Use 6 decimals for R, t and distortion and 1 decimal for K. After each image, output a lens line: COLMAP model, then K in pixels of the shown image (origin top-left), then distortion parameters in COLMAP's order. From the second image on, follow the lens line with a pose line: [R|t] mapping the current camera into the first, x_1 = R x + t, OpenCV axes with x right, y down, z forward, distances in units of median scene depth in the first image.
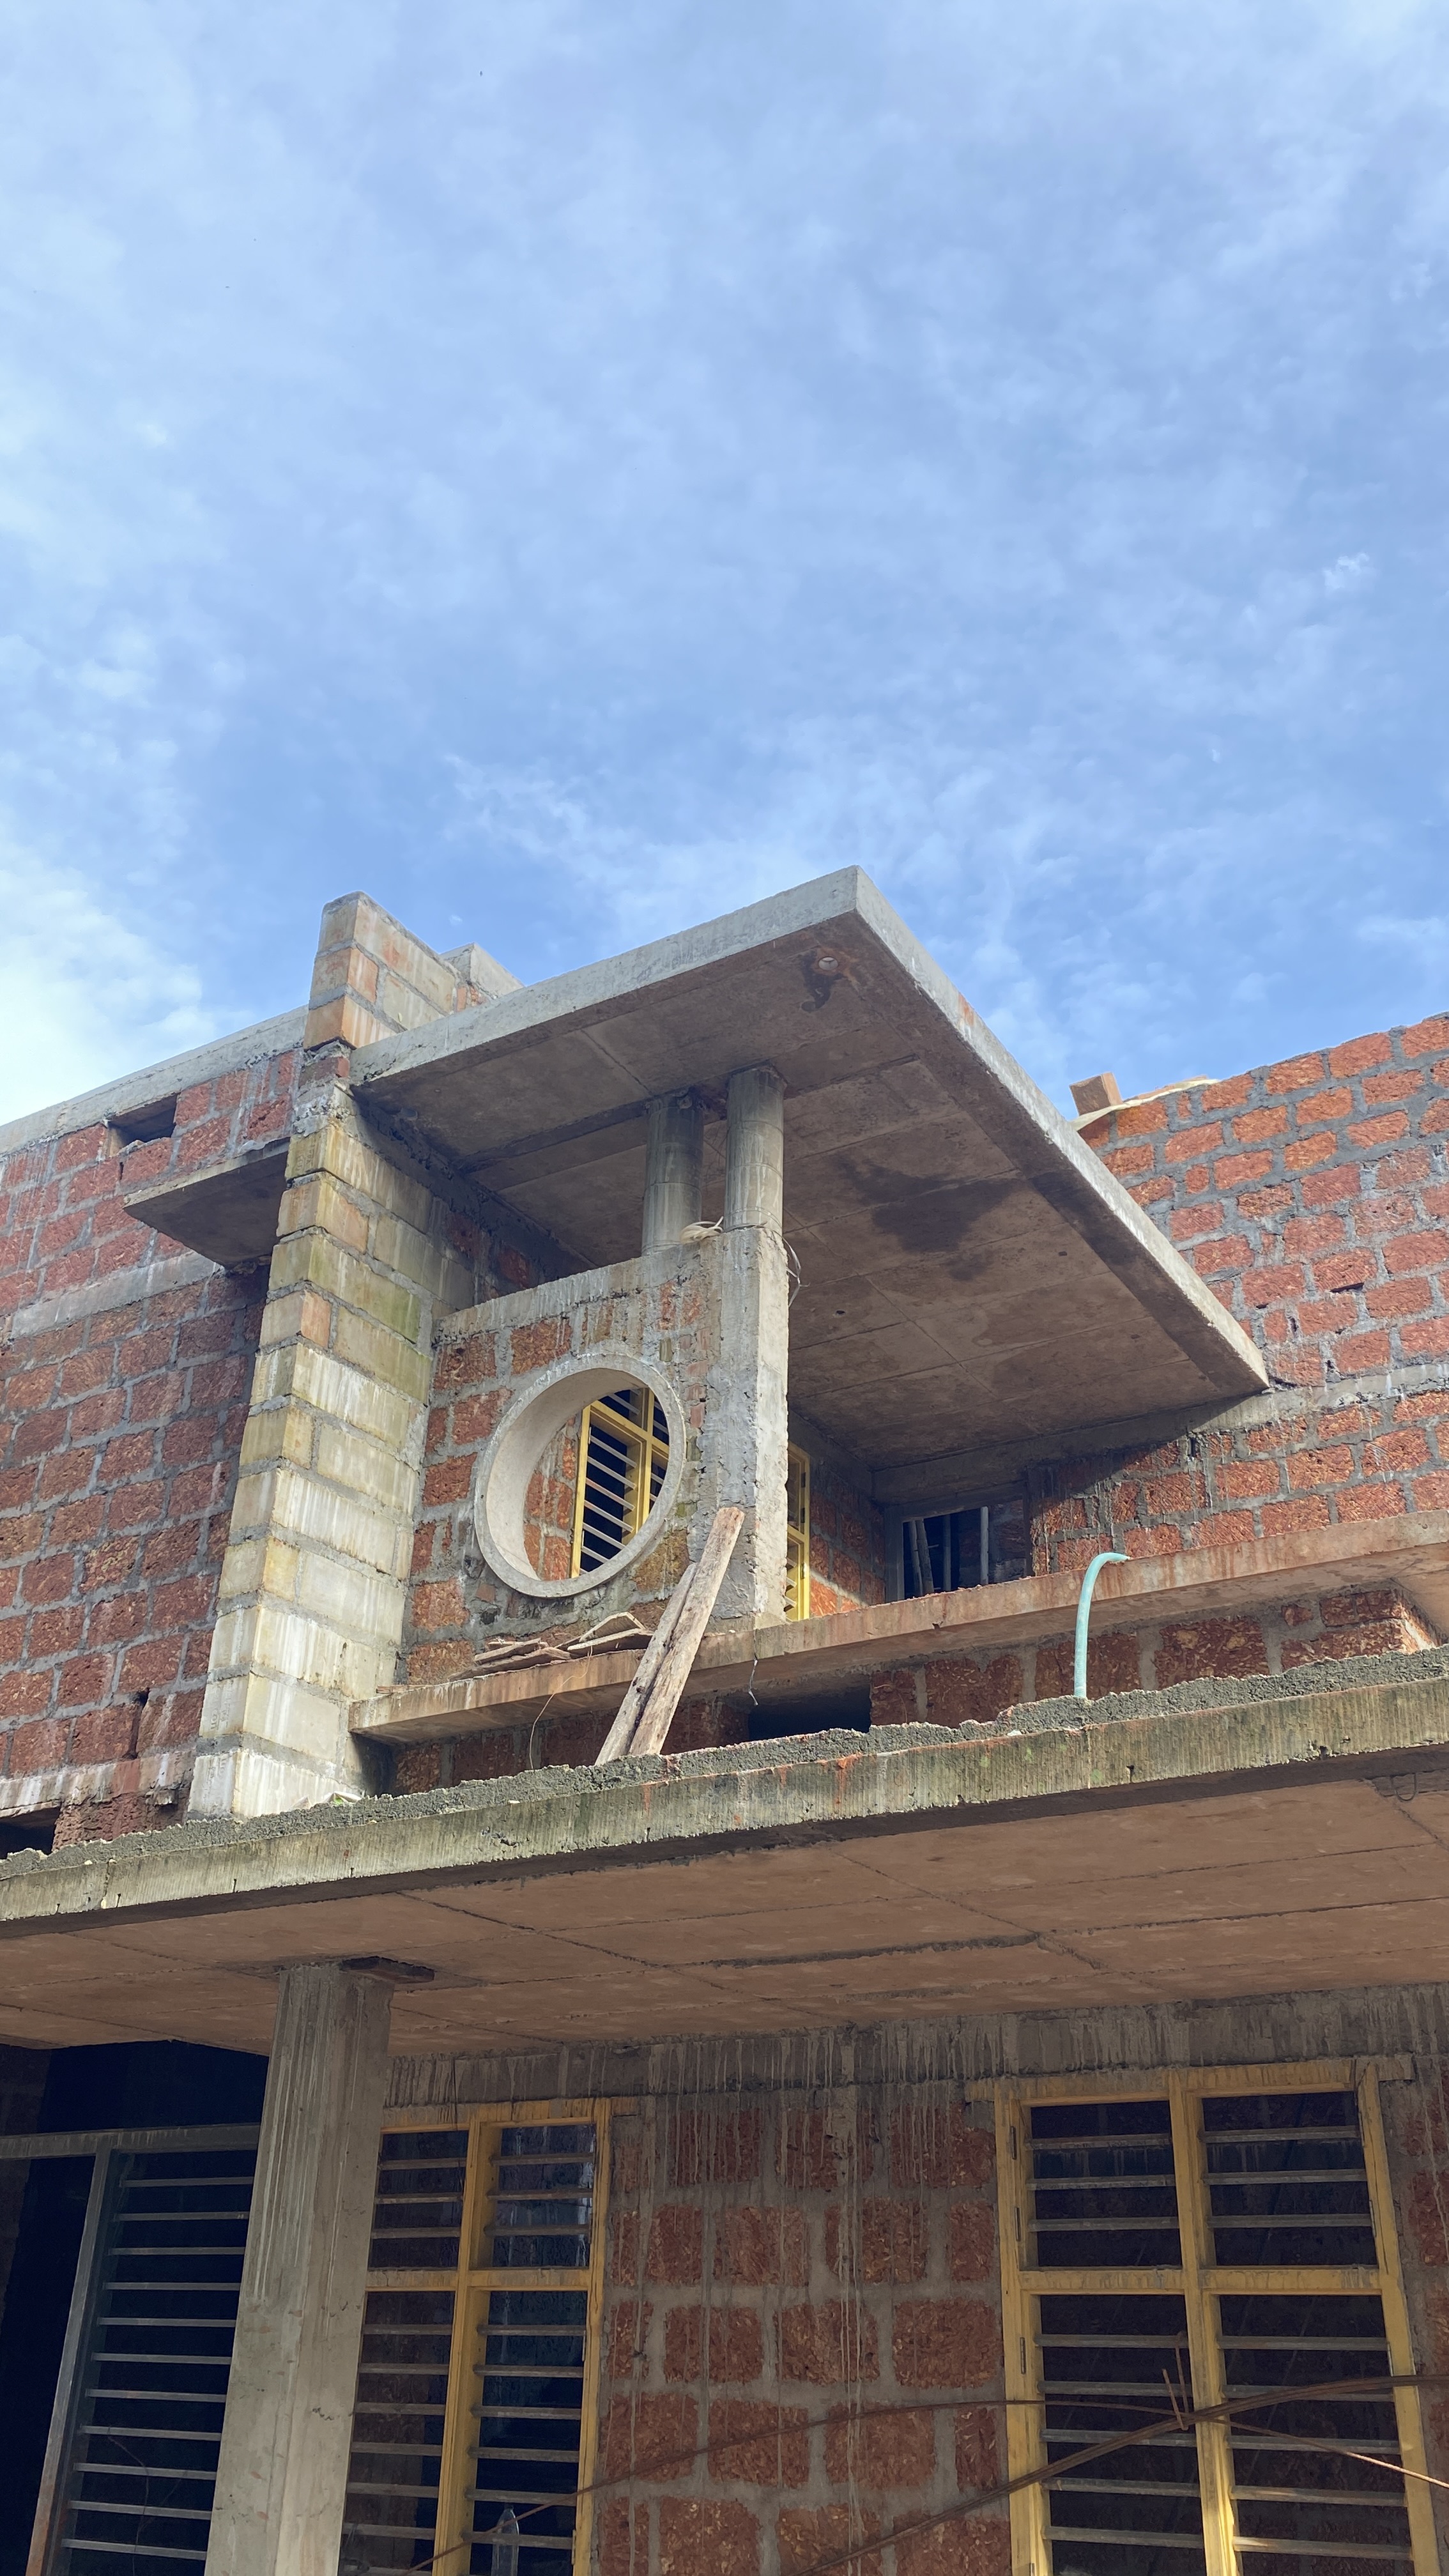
lens RADIAL K [[1960.3, 0, 723.2], [0, 1960.3, 1286.5], [0, 0, 1]] dist [-0.021443, -0.014251]
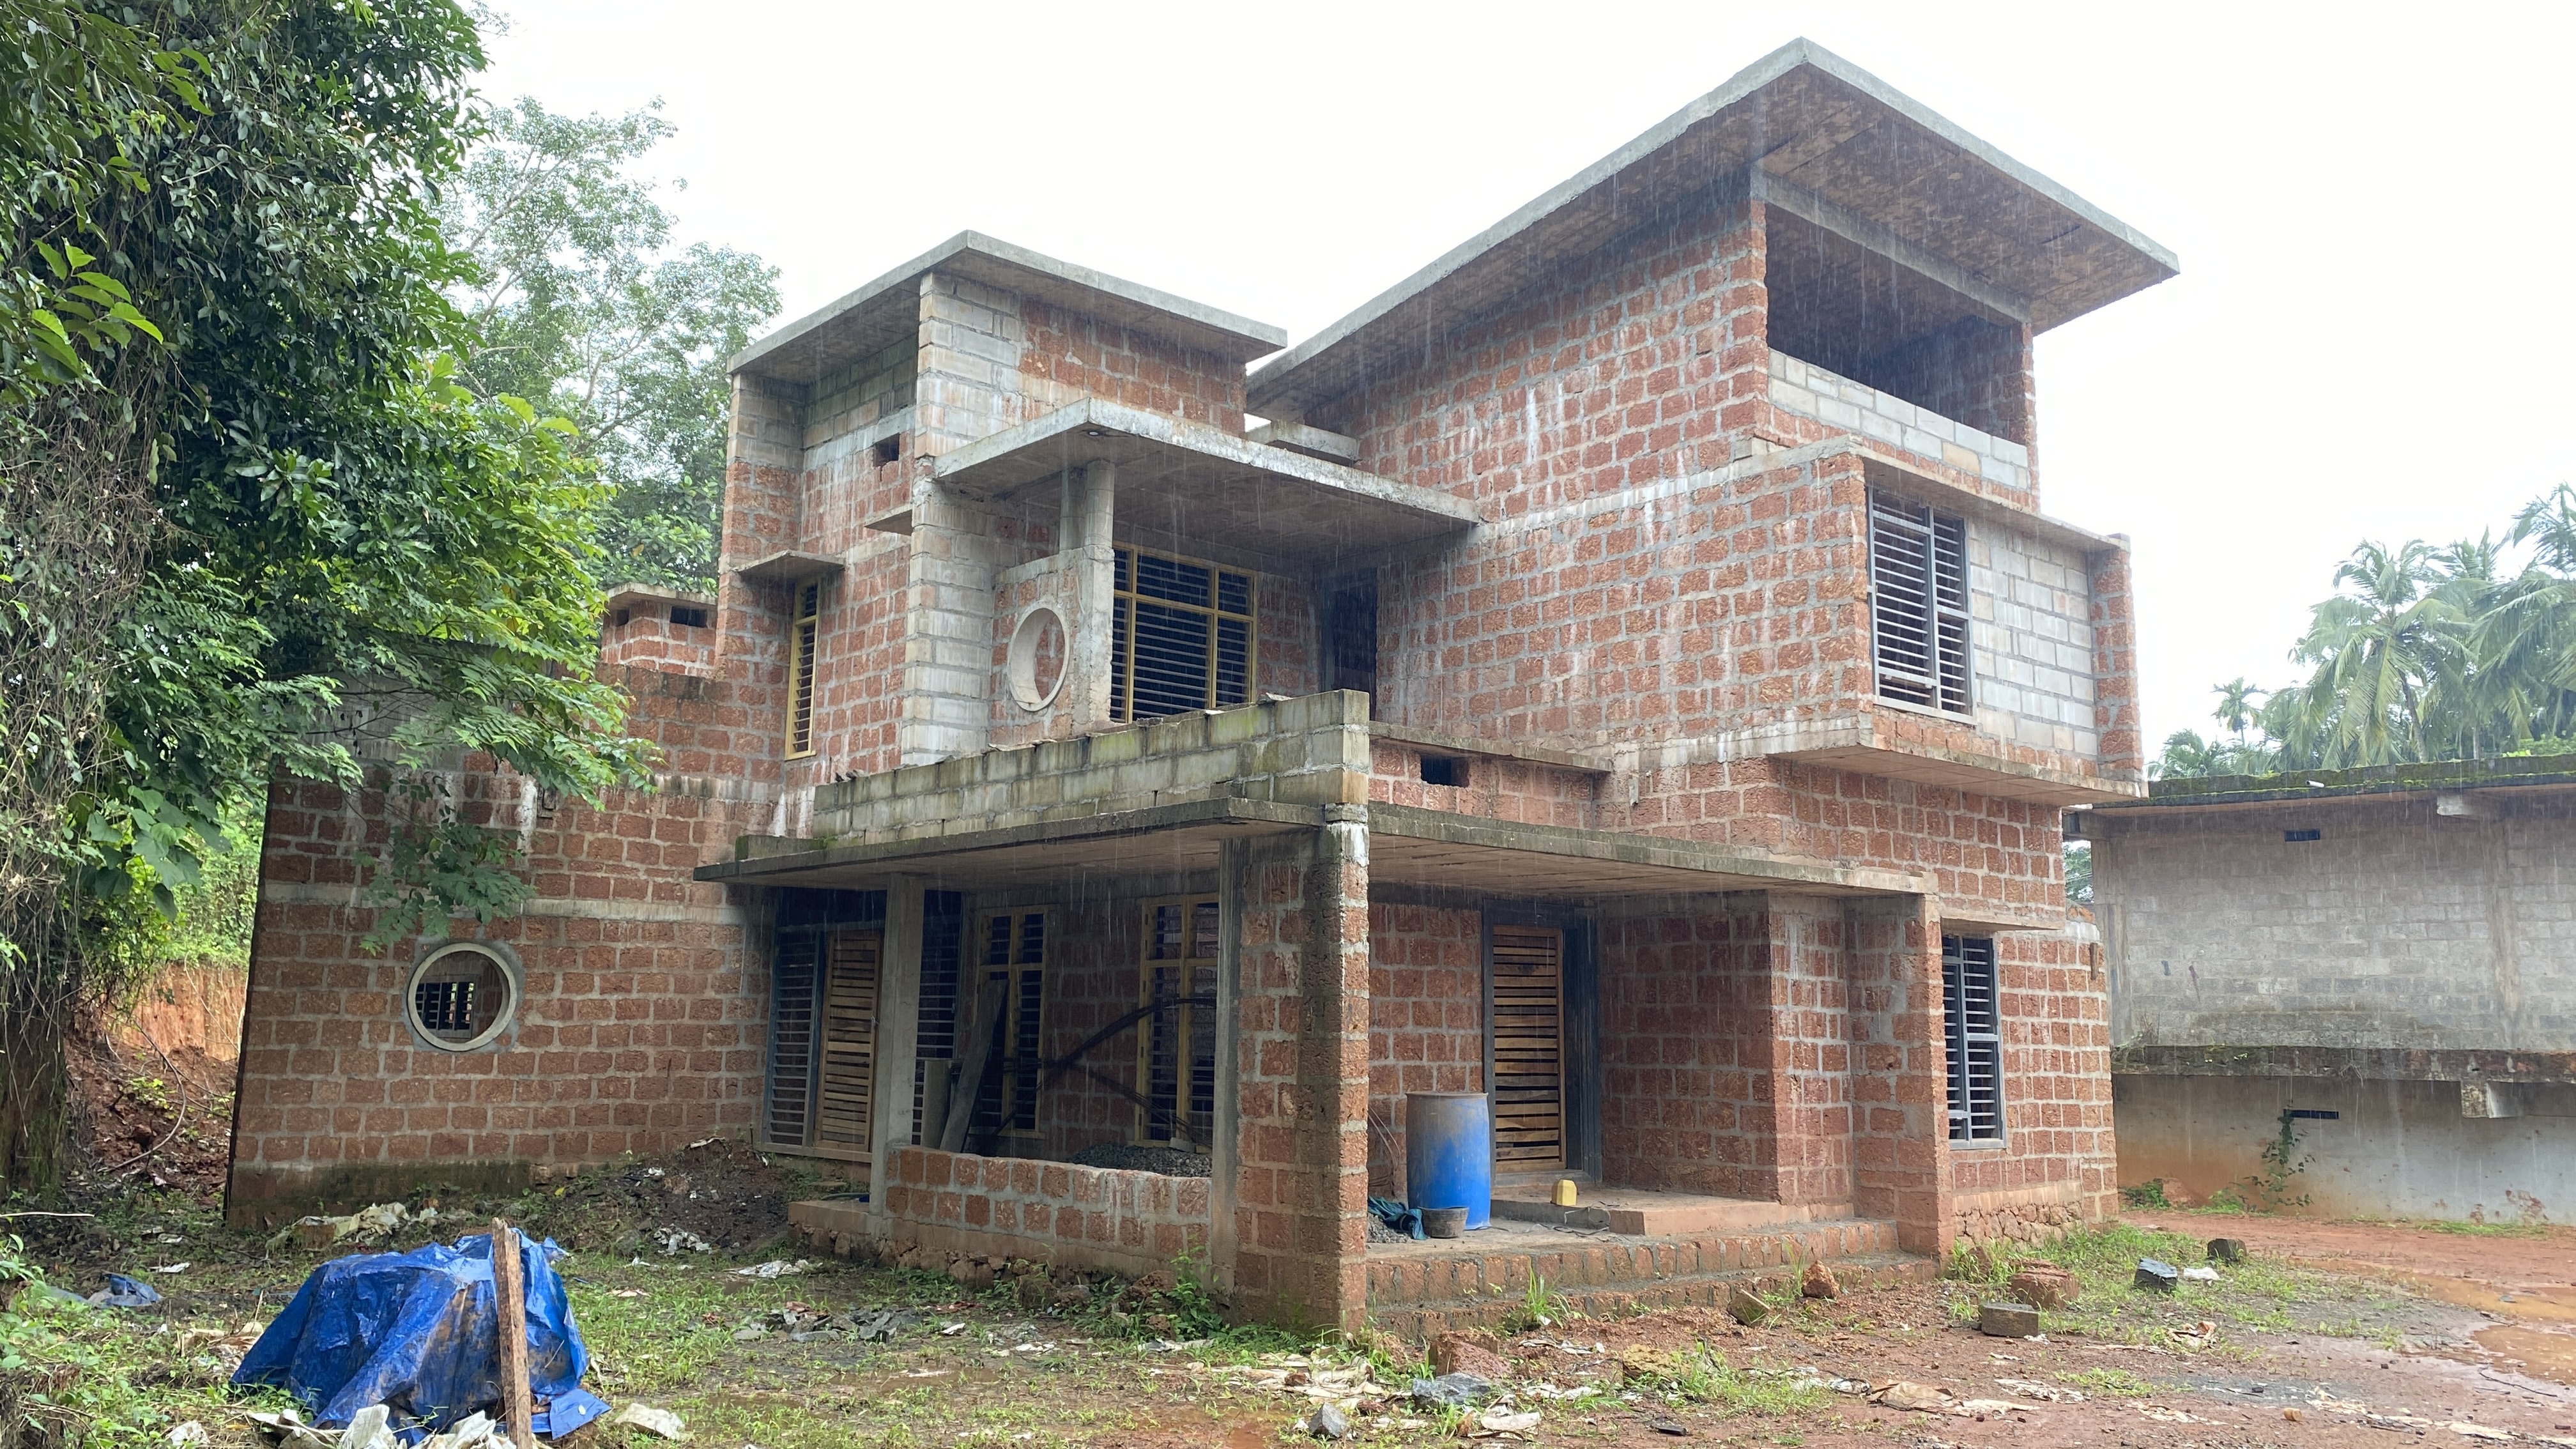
lens RADIAL K [[1960.3, 0, 1292.9], [0, 1960.3, 727.4], [0, 0, 1]] dist [-0.021443, -0.014251]
pose [[0.956844, -0.053761, -0.285585, 0.825717], [0.144379, 0.940815, 0.306630, -0.466875], [0.252198, -0.334629, 0.907975, -1.010854]]
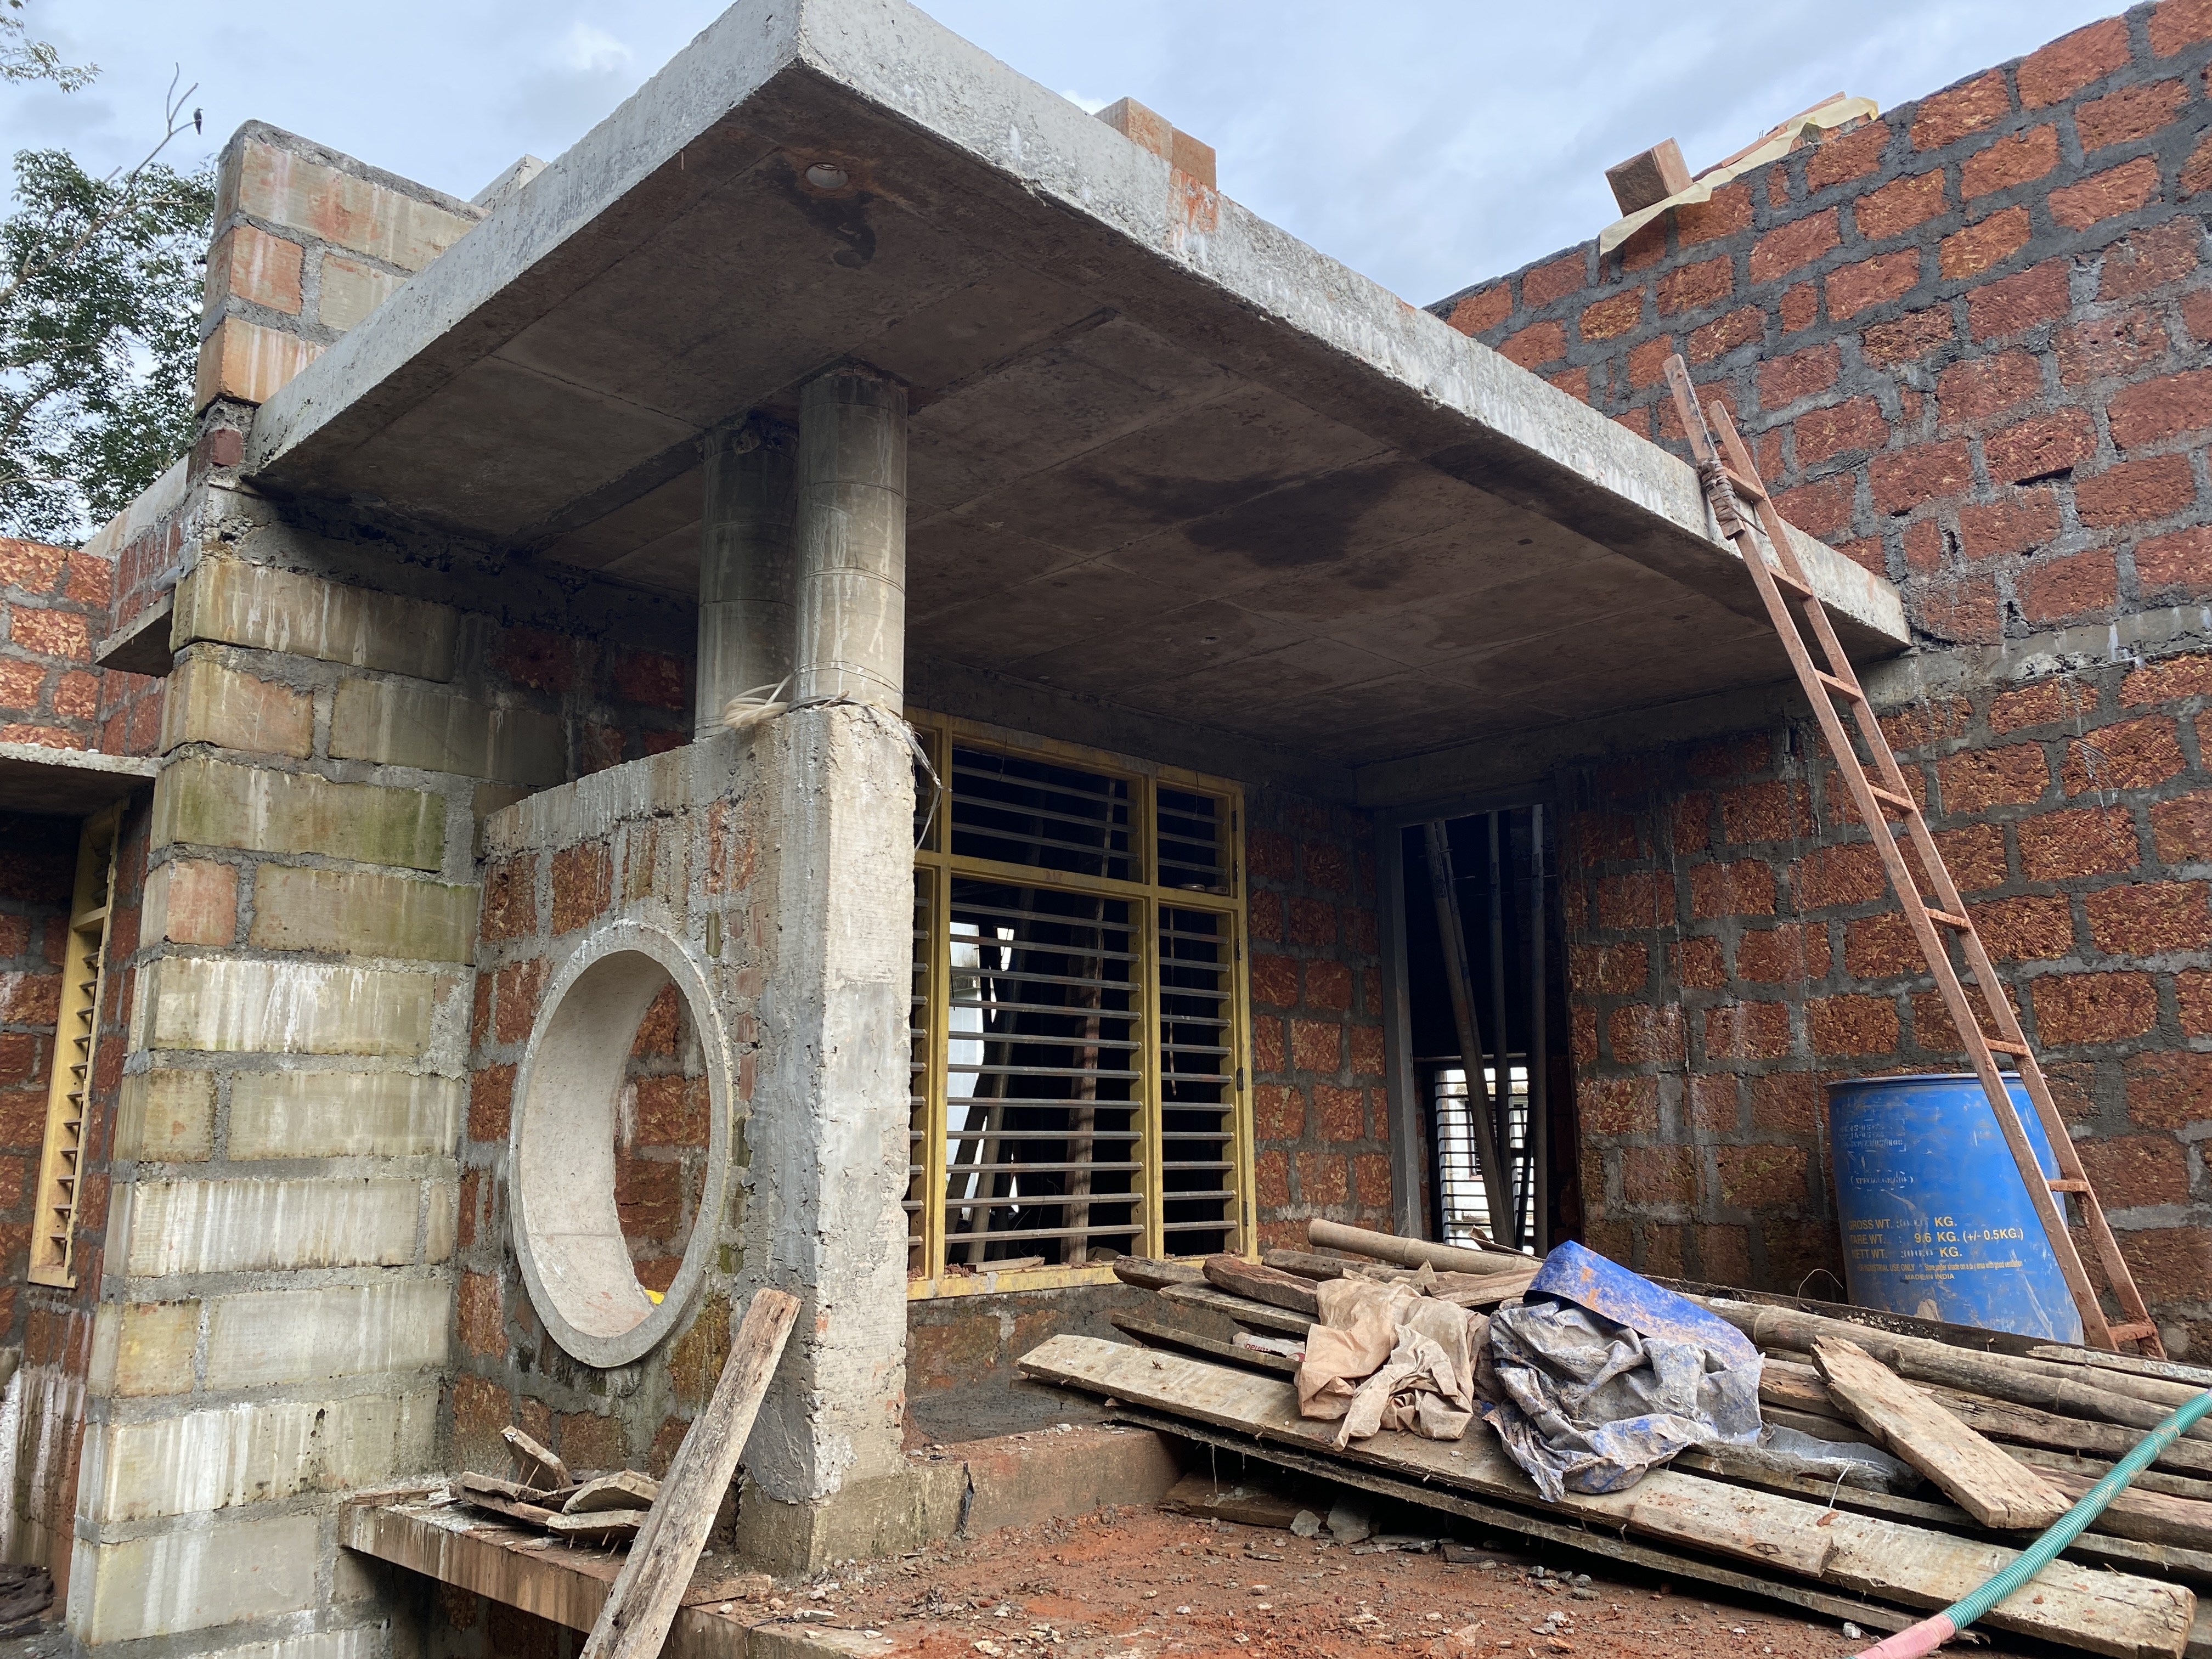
lens RADIAL K [[1685.7, 0, 1110.4], [0, 1685.7, 813.6], [0, 0, 1]] dist [-0.020386, 0.011043]
pose [[0.973682, -0.077724, -0.214248, 0.177438], [0.135641, 0.953062, 0.270693, -0.109205], [0.183152, -0.292630, 0.938522, 0.540105]]
